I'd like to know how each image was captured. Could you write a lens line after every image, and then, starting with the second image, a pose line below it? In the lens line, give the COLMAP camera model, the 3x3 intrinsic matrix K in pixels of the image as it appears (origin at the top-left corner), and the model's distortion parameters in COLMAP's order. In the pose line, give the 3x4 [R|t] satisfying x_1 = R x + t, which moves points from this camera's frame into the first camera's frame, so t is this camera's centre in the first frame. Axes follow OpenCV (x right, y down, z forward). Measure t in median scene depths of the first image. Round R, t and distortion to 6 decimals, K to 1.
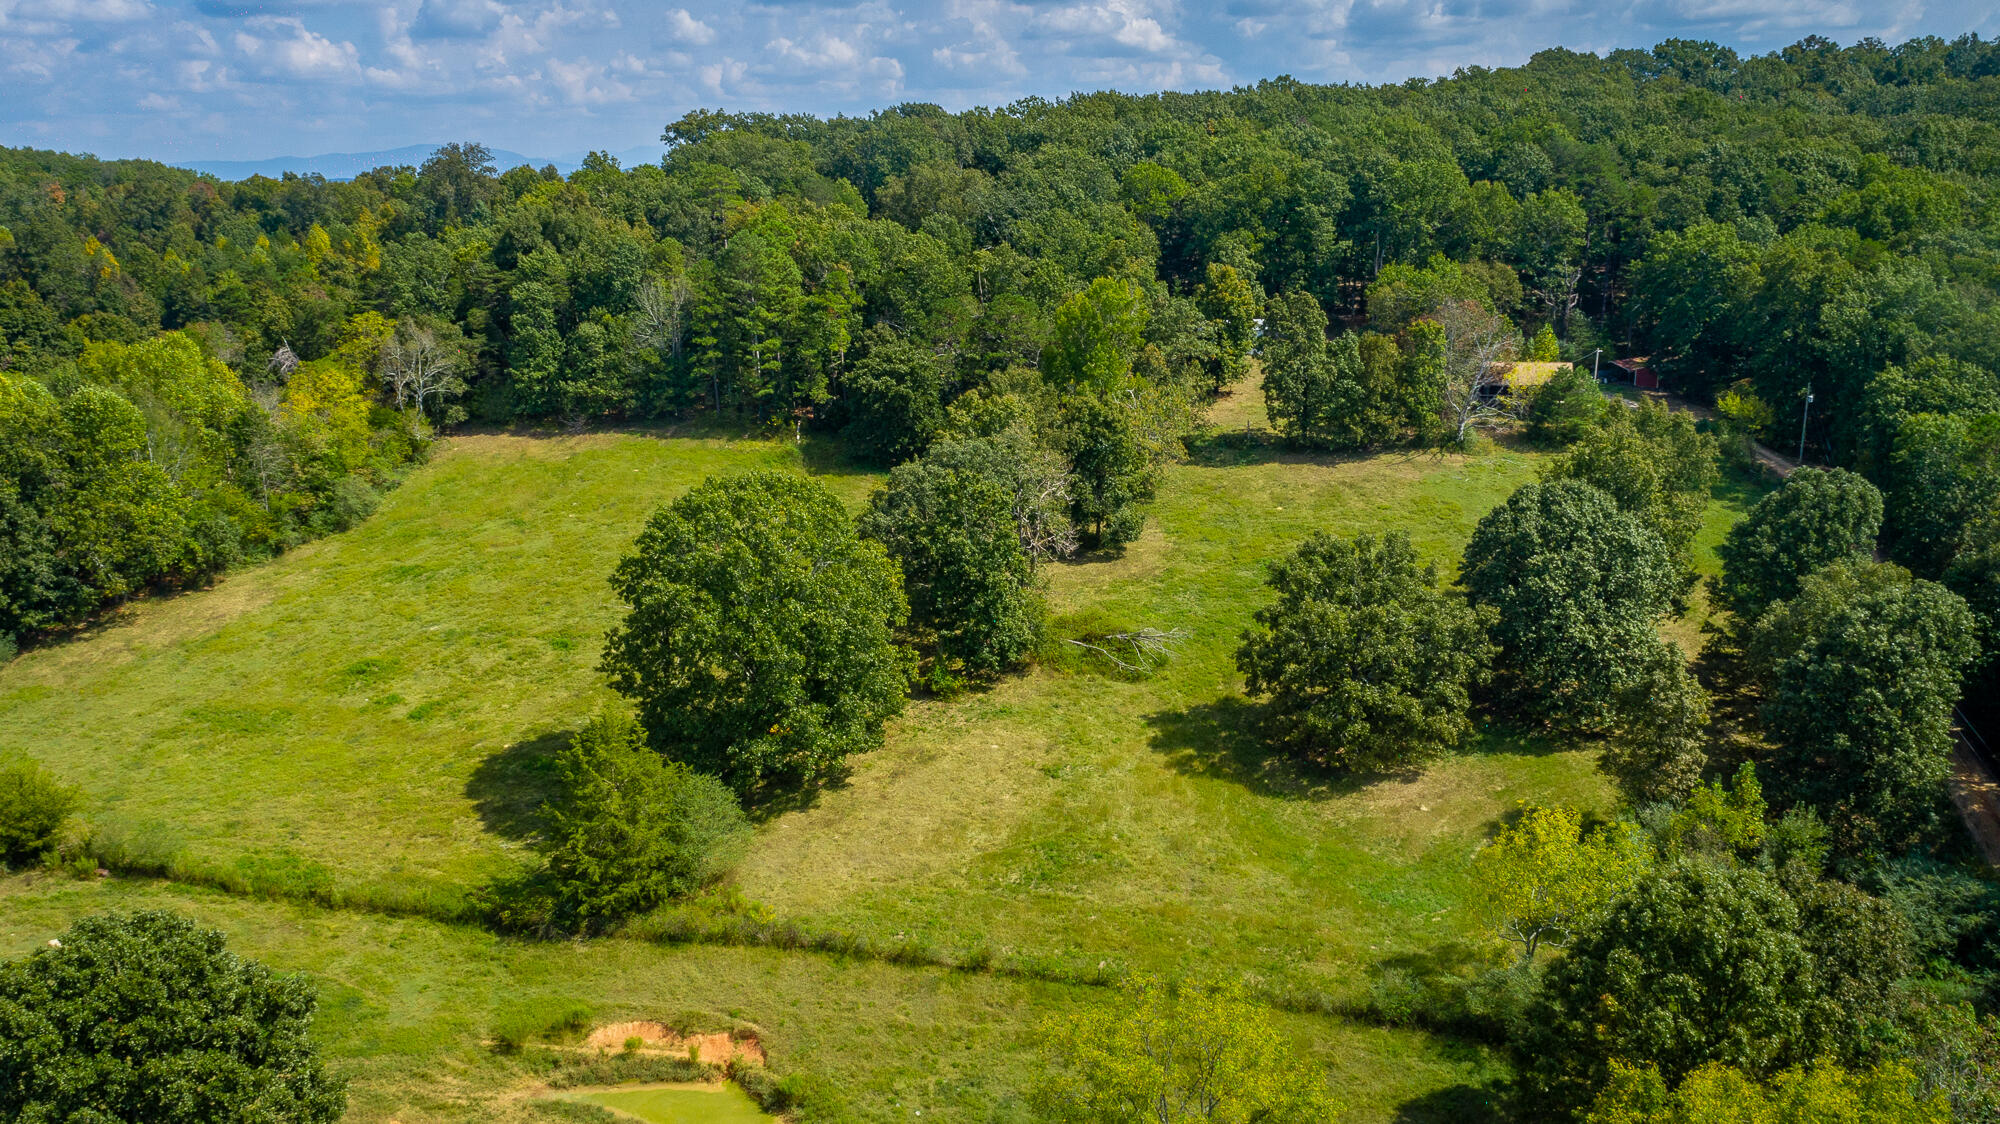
lens RADIAL K [[1545.8, 0, 998.2], [0, 1545.8, 560.4], [0, 0, 1]] dist [-0.009141, 0.002114]
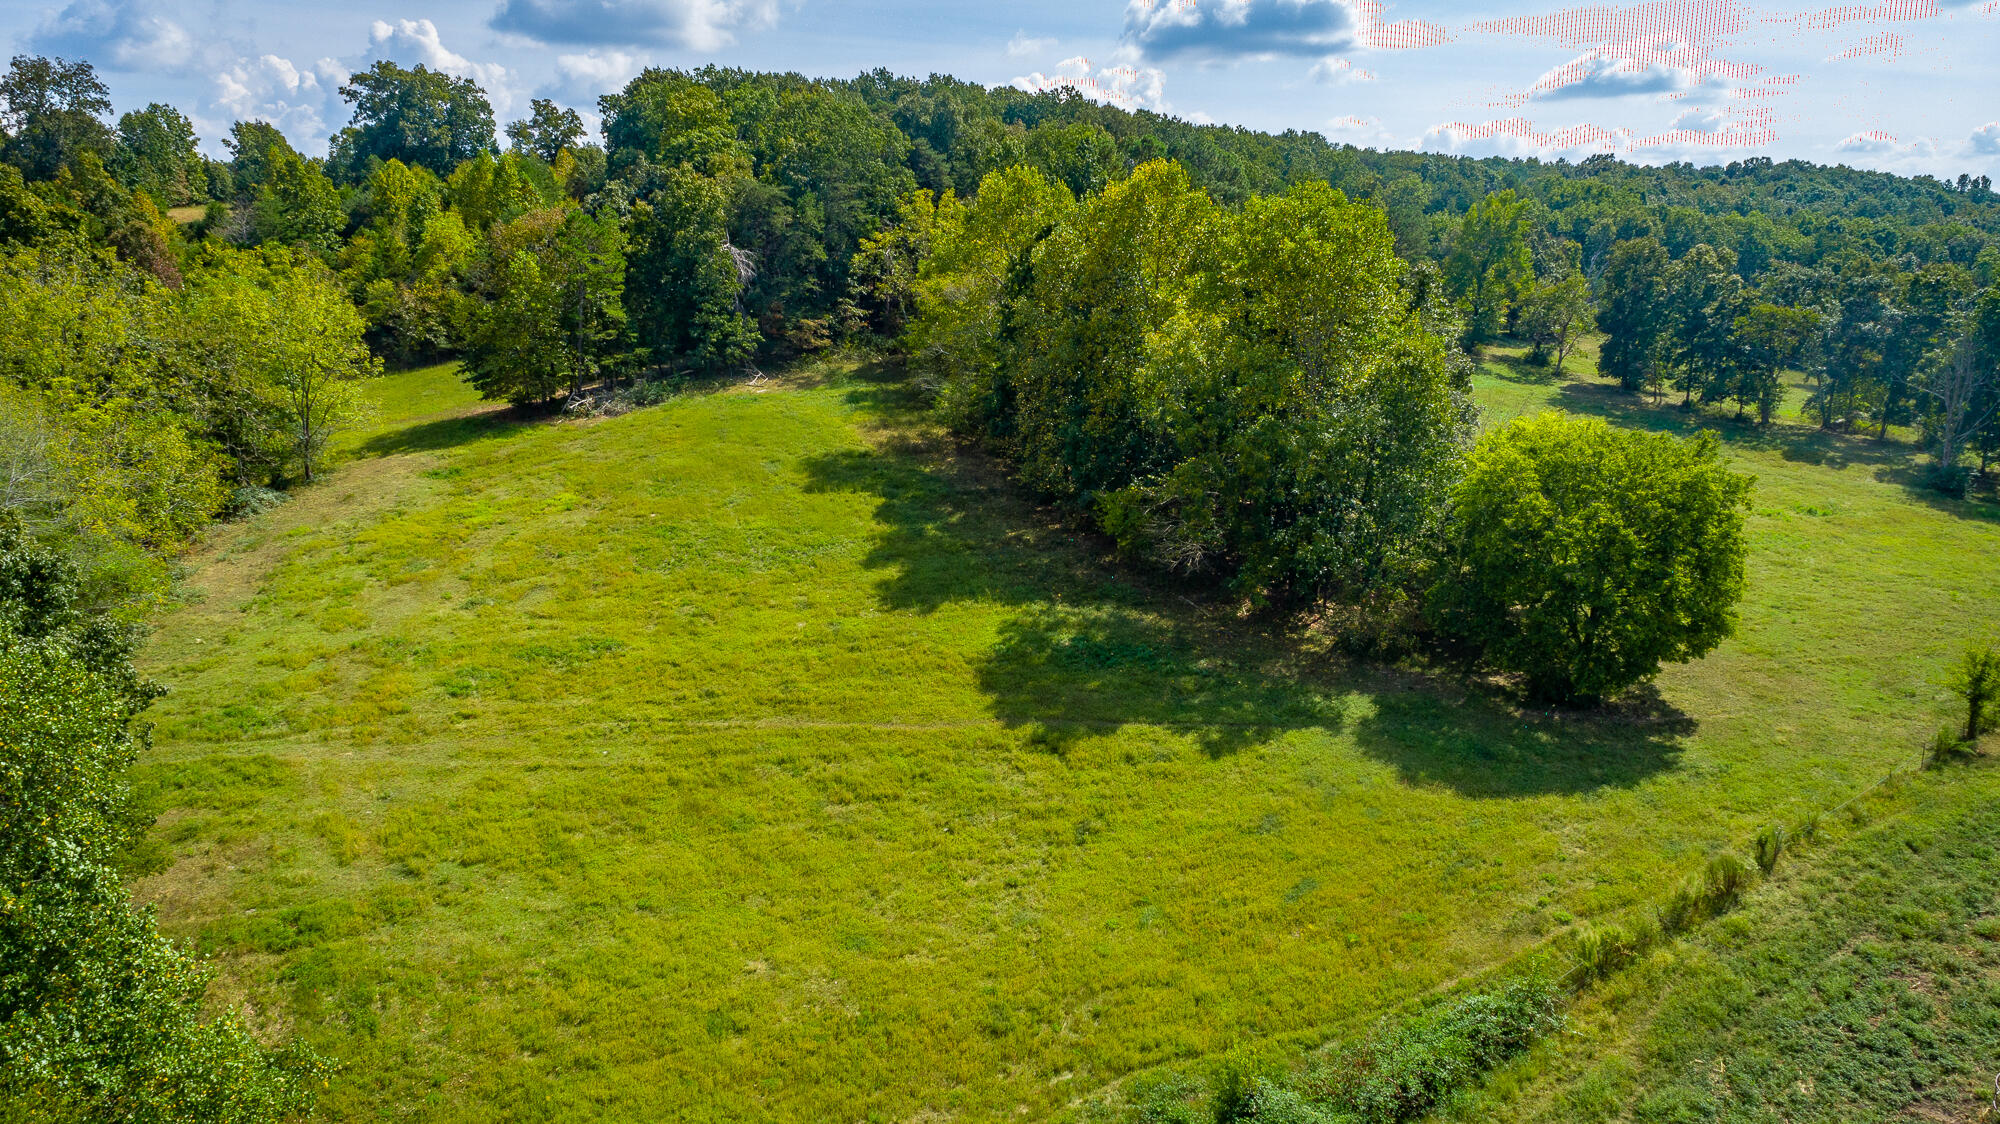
lens RADIAL K [[1356.3, 0, 1000.7], [0, 1356.3, 559.5], [0, 0, 1]] dist [-0.013701, 0.012804]
pose [[0.651395, -0.128664, 0.747750, -1.448506], [0.177473, 0.984016, 0.014714, 0.025847], [-0.737691, 0.123120, 0.663817, 0.875004]]
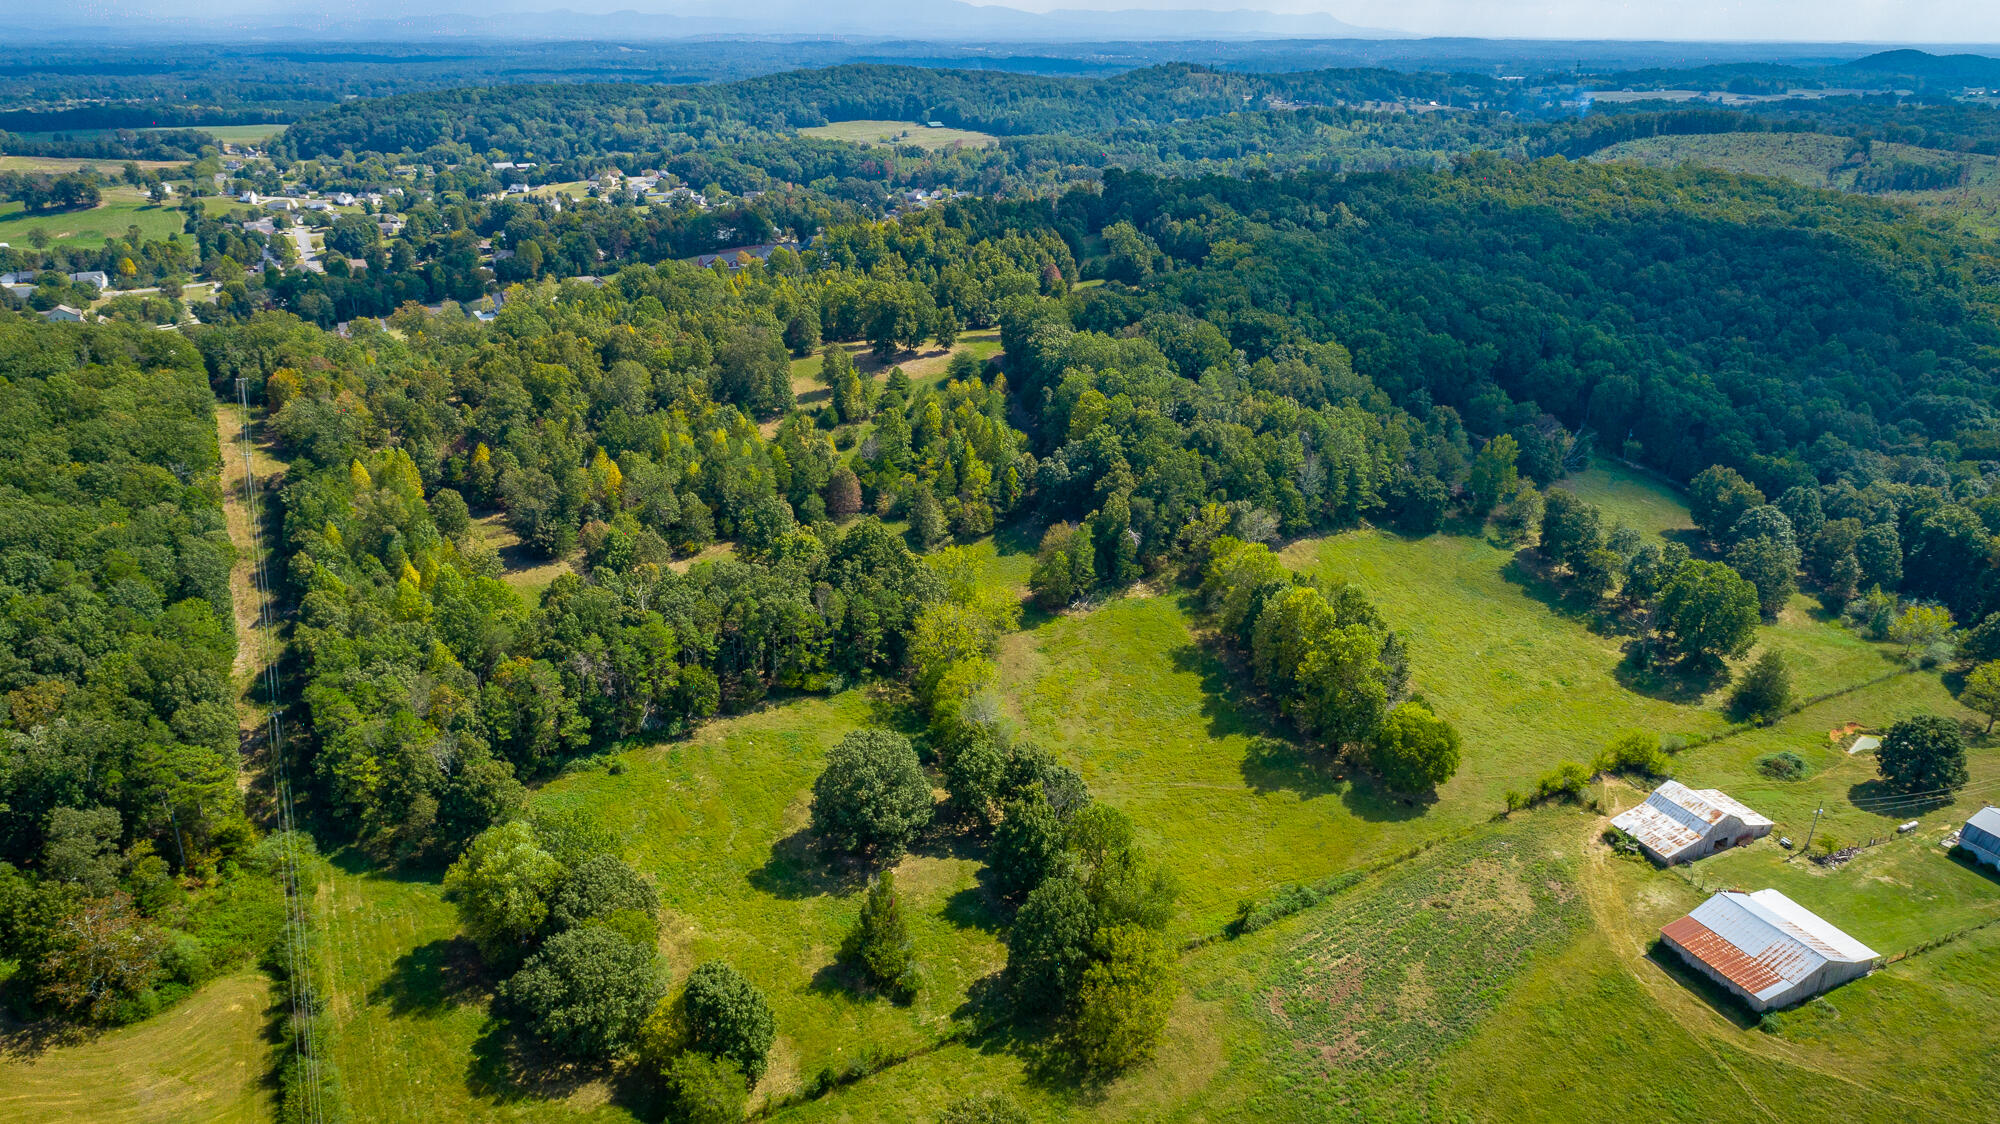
lens RADIAL K [[1356.3, 0, 1000.7], [0, 1356.3, 559.5], [0, 0, 1]] dist [-0.013701, 0.012804]
pose [[0.738115, -0.218884, 0.638181, -2.557182], [0.145221, 0.975282, 0.166542, -0.630428], [-0.658860, -0.030250, 0.751657, -0.033048]]
